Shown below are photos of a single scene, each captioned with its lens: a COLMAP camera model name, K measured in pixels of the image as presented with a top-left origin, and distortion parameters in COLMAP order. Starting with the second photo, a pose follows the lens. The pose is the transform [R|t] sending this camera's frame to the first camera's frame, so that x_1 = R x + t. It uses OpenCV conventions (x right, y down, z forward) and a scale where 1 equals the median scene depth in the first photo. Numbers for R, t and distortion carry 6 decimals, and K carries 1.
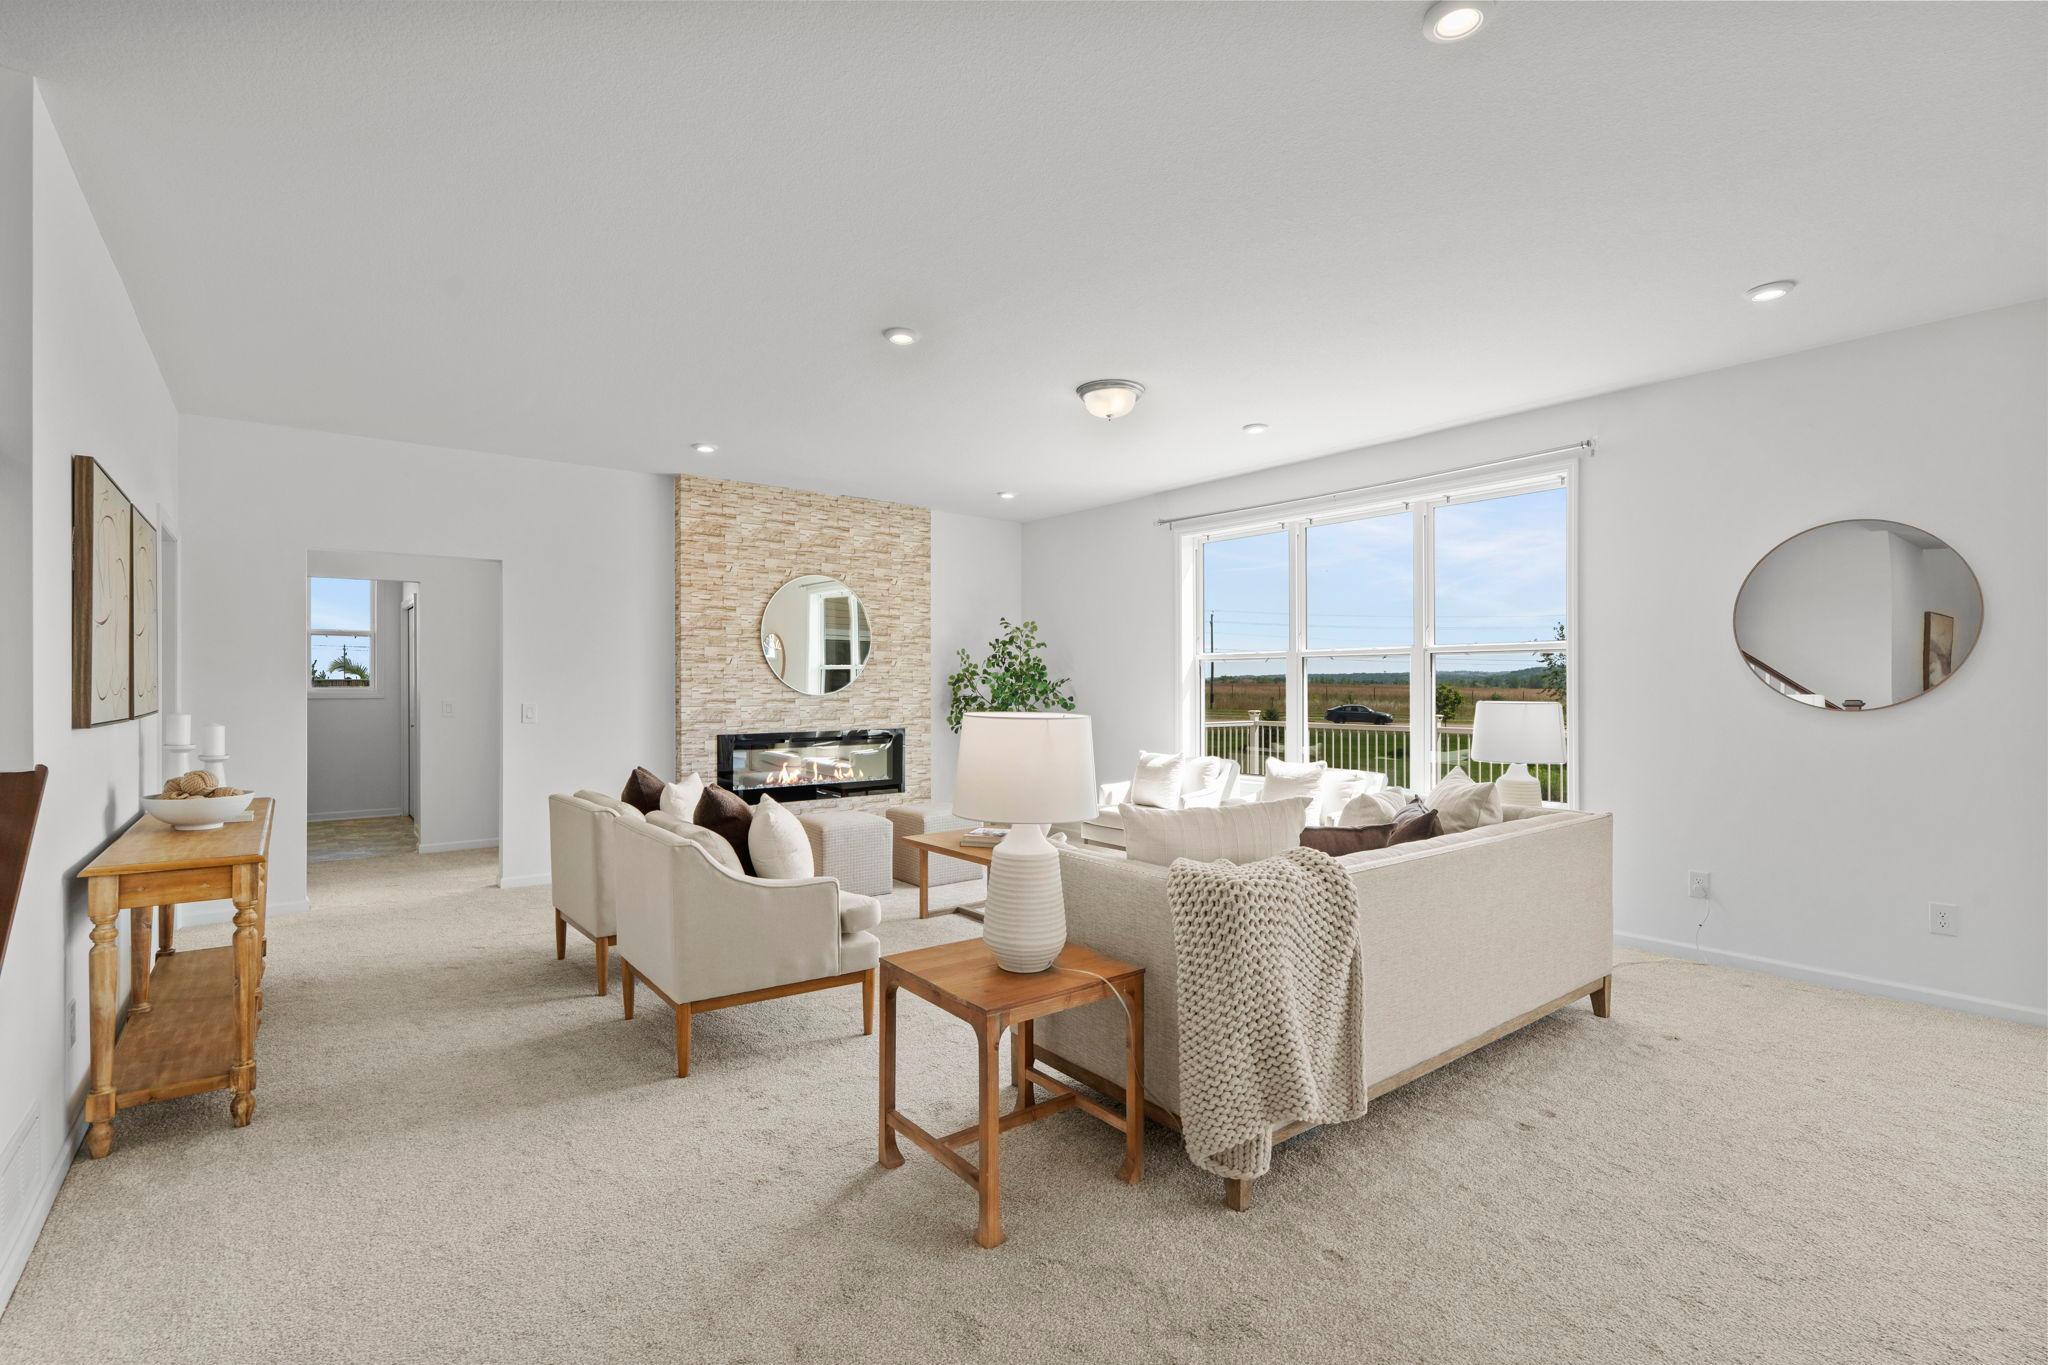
lens RADIAL K [[921.4, 0, 1024.0], [0, 921.4, 682.5], [0, 0, 1]] dist [-0.001015, -0.000162]
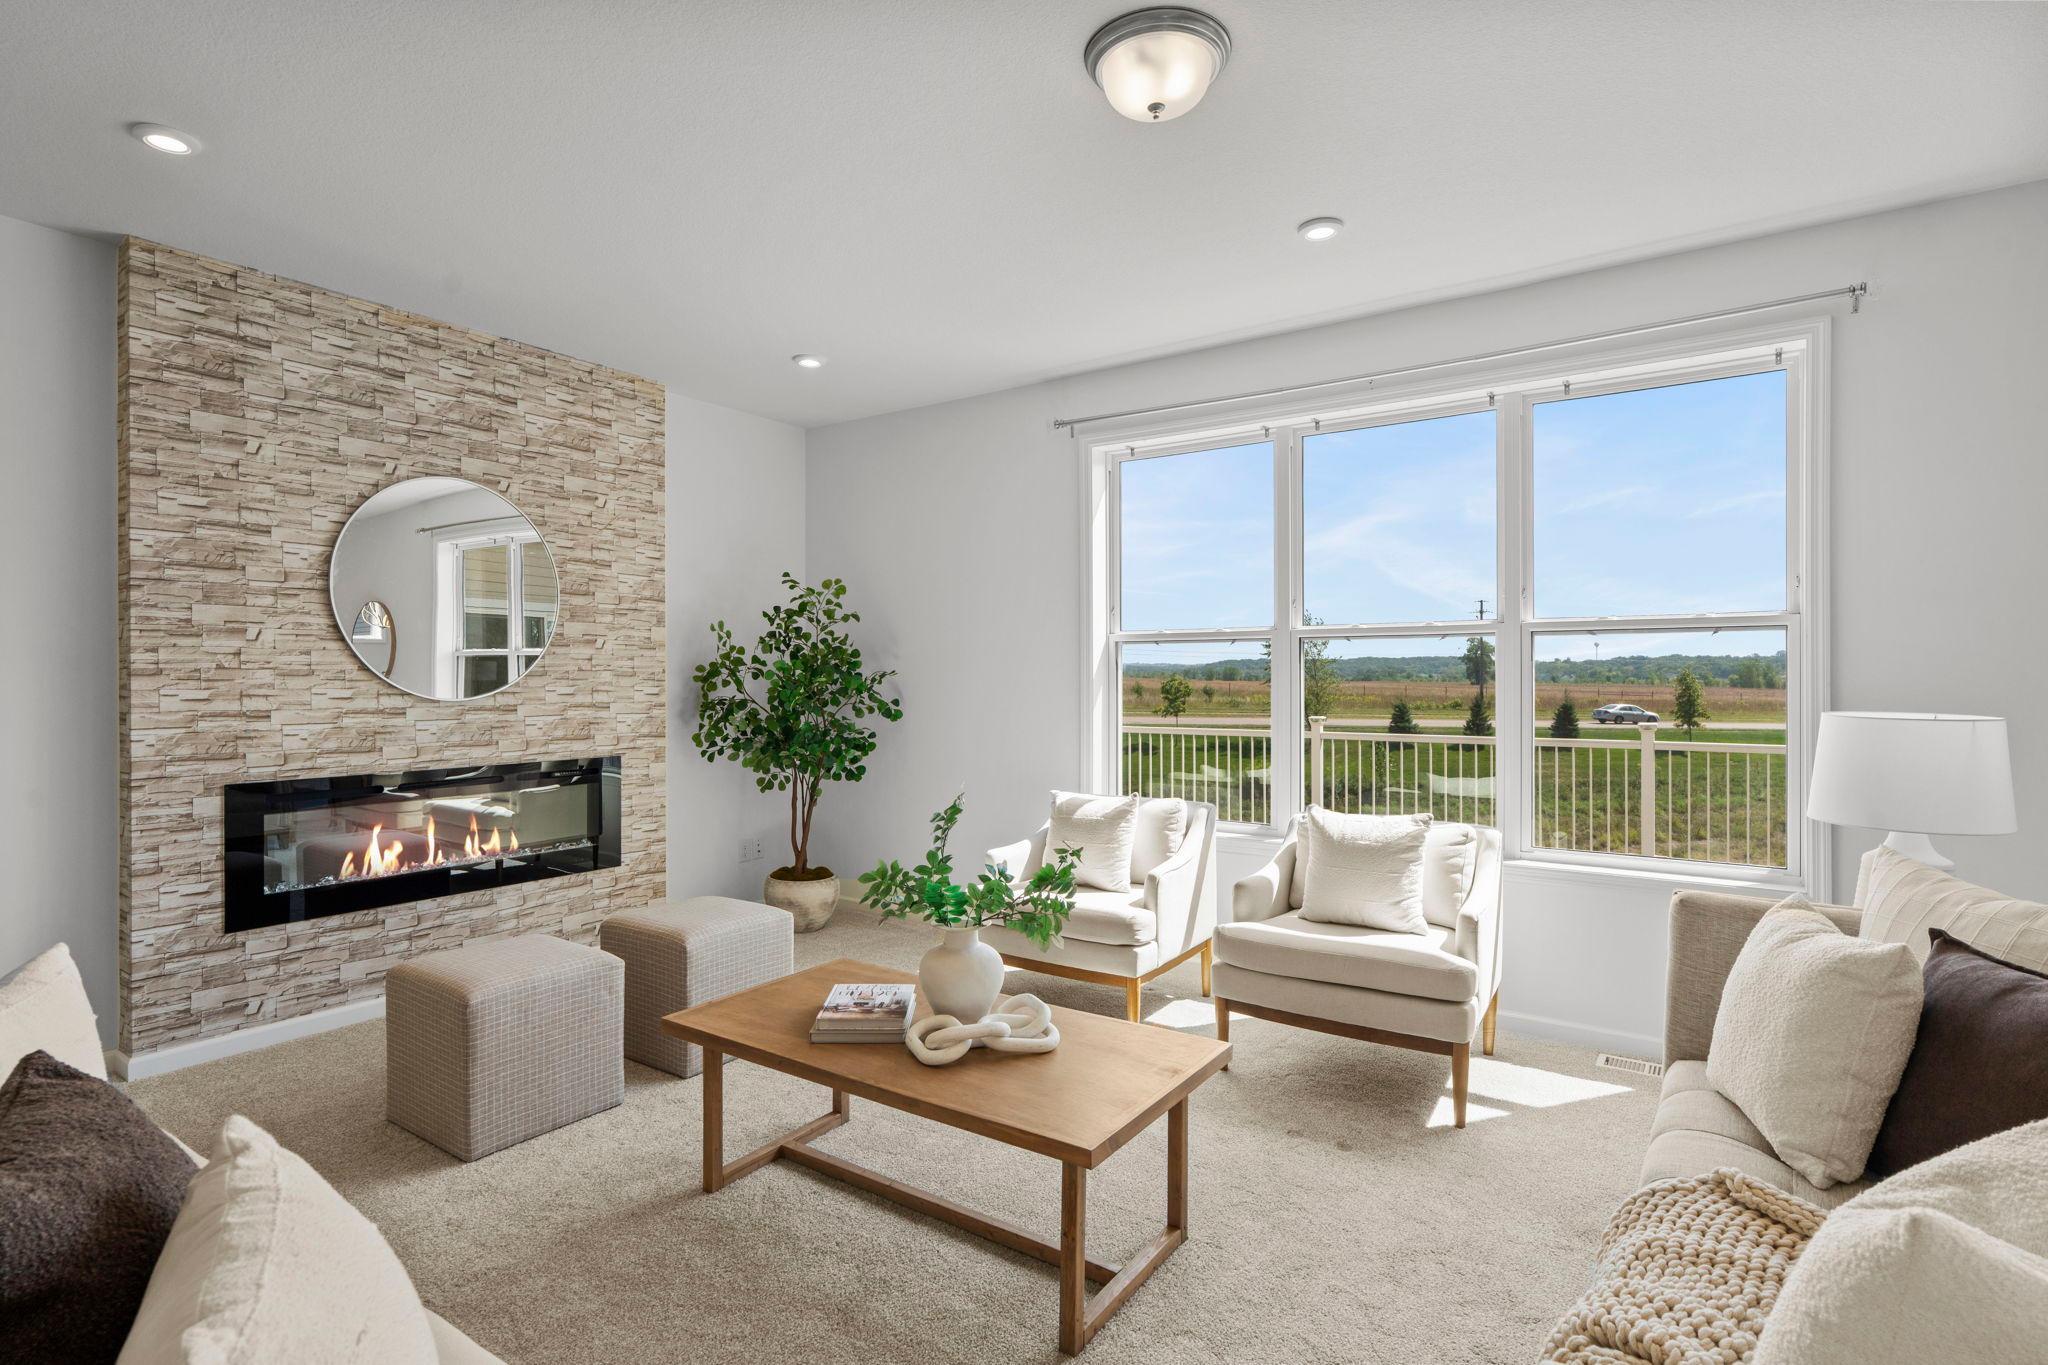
lens RADIAL K [[1005.9, 0, 1012.5], [0, 1005.9, 676.6], [0, 0, 1]] dist [-0.001177, 0.000514]
pose [[0.958429, -0.000347, 0.285329, -0.074825], [-0.000133, 0.999999, 0.001663, -0.001418], [-0.285330, -0.001632, 0.958428, 0.327995]]
